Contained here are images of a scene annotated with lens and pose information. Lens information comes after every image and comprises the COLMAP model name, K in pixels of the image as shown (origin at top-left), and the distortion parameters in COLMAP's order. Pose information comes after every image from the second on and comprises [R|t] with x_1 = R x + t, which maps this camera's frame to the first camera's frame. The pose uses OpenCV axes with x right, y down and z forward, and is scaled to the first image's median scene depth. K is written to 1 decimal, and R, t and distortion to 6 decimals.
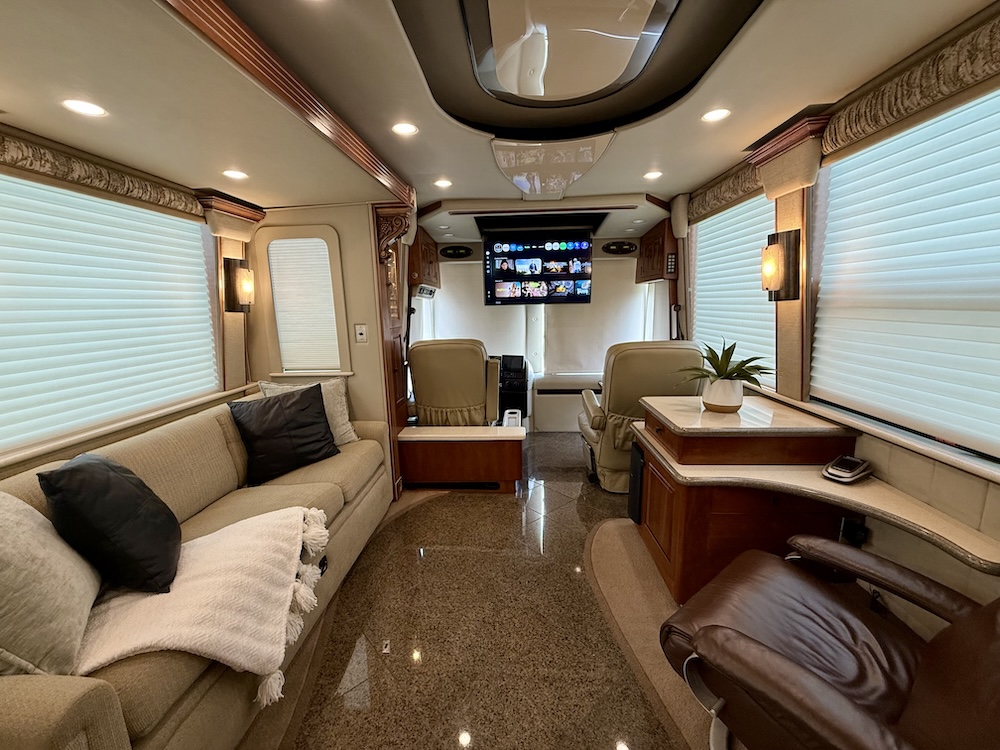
lens RADIAL K [[400.1, 0, 498.1], [0, 400.1, 375.7], [0, 0, 1]] dist [-0.001474, 0.000687]
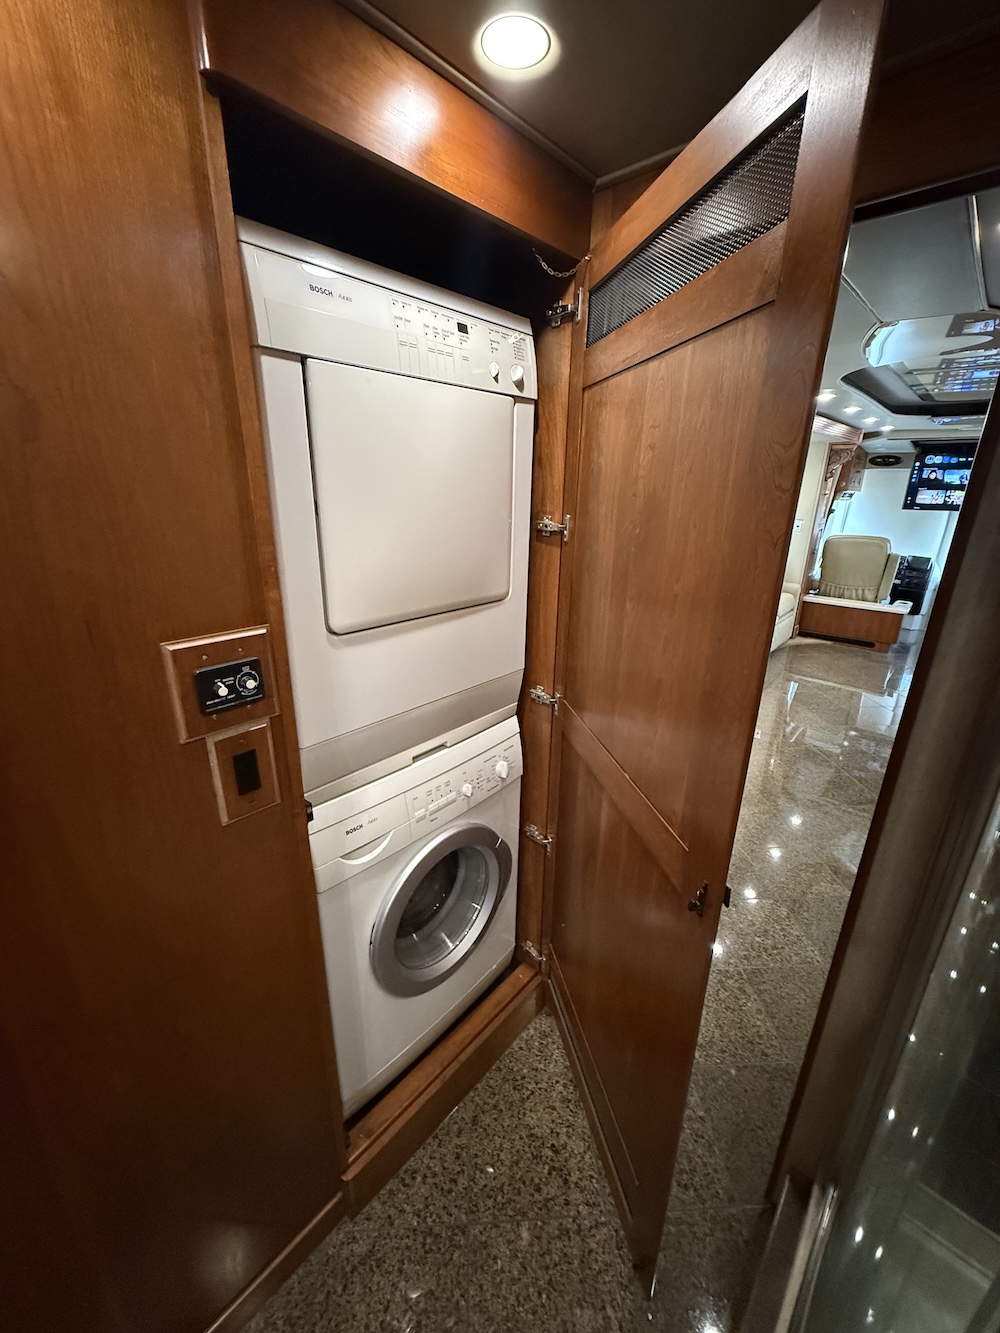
lens RADIAL K [[533.4, 0, 496.0], [0, 533.4, 666.3], [0, 0, 1]] dist [-0.001474, 0.000687]
pose [[0.779599, 0.234351, -0.580780, 0.056131], [-0.142538, 0.969407, 0.199834, 0.129673], [0.609843, -0.073008, 0.789152, -1.013938]]
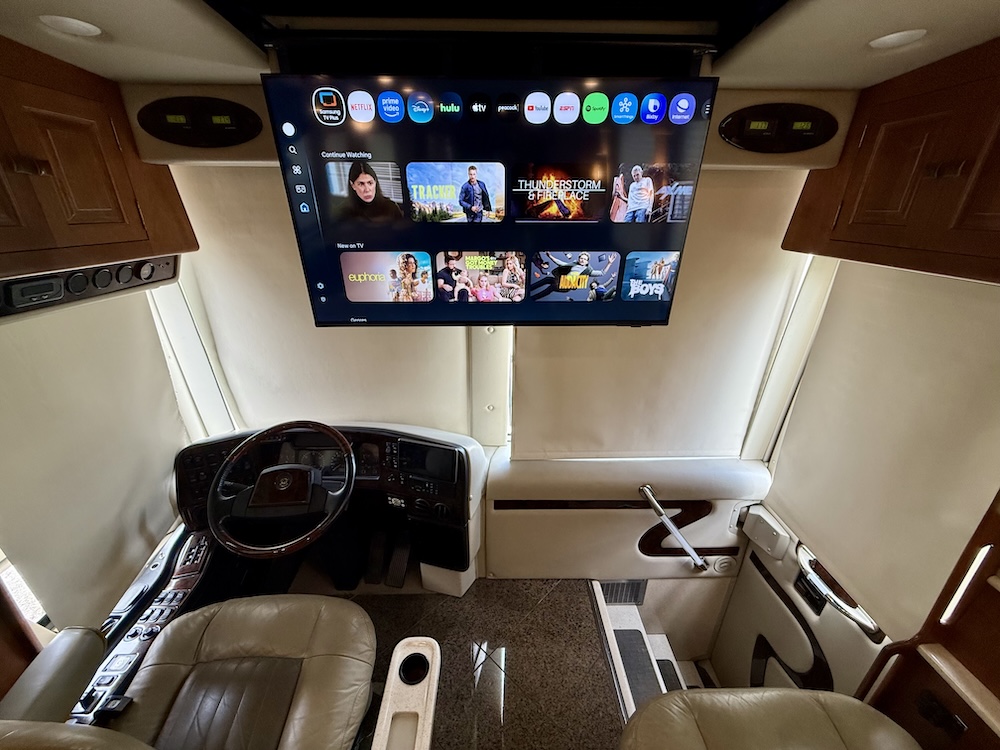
lens RADIAL K [[400.1, 0, 495.4], [0, 400.1, 376.5], [0, 0, 1]] dist [-0.001474, 0.000687]
pose [[0.997205, -0.007738, 0.074309, 0.079651], [-0.009446, 0.973580, 0.228152, -0.214004], [-0.074111, -0.228216, 0.970786, 0.712518]]
